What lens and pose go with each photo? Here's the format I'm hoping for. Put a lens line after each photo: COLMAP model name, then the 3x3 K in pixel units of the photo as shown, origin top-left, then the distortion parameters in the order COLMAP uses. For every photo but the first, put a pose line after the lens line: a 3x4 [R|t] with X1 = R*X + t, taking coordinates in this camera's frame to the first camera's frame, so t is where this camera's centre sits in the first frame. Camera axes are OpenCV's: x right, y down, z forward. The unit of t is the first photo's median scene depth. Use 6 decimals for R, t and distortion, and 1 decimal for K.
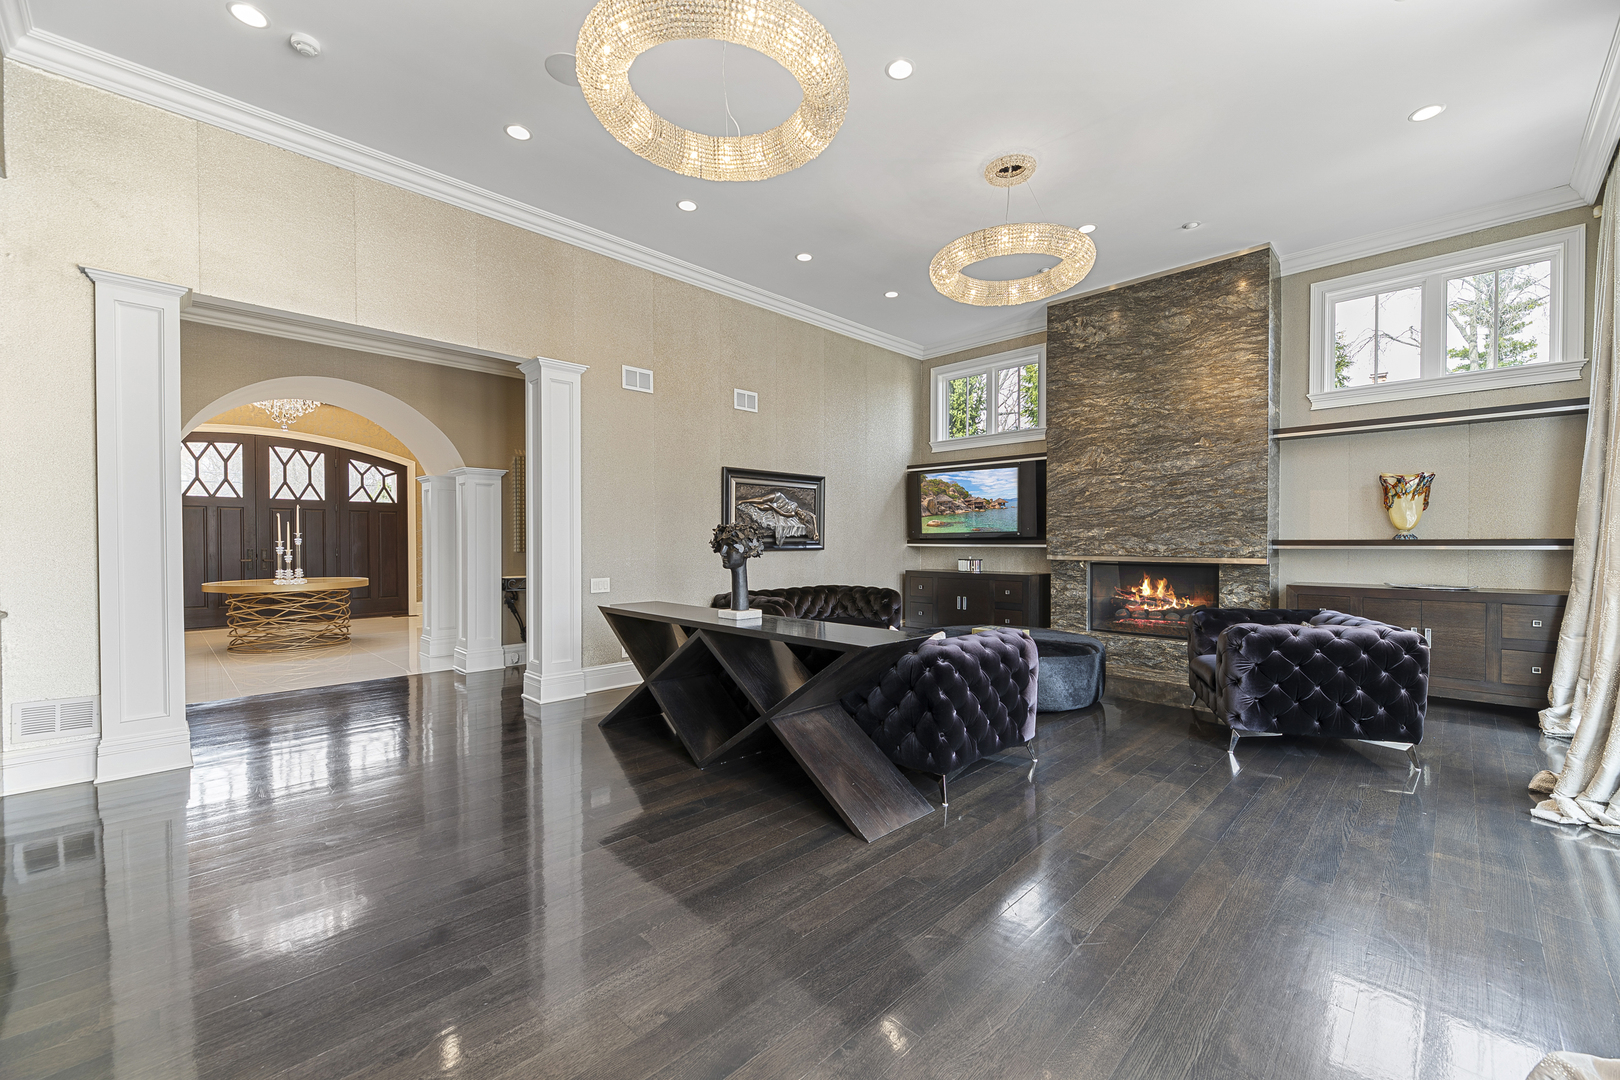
lens RADIAL K [[658.1, 0, 806.1], [0, 658.1, 547.1], [0, 0, 1]] dist [0.001779, 0.000072]
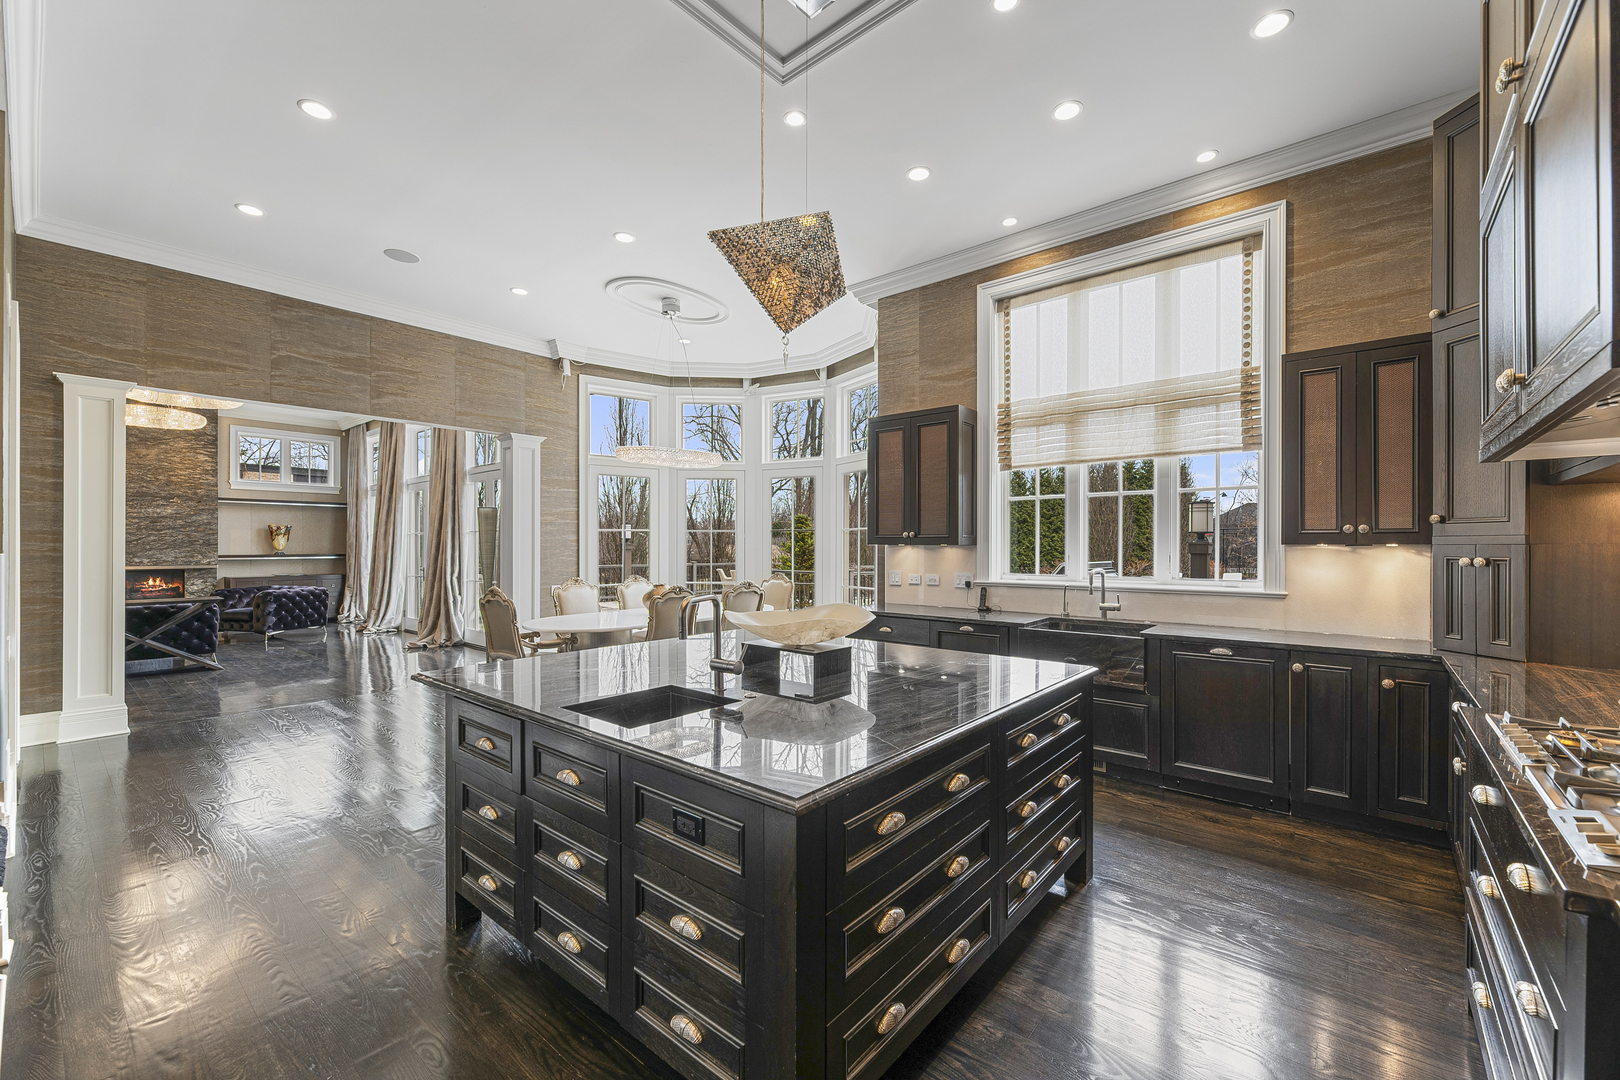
lens RADIAL K [[658.1, 0, 807.1], [0, 658.1, 544.8], [0, 0, 1]] dist [0.001779, 0.000072]
pose [[-0.100899, 0.003148, 0.994892, -1.380496], [0.011762, 0.999929, -0.001971, -0.016869], [-0.994827, 0.011503, -0.100929, -0.521731]]
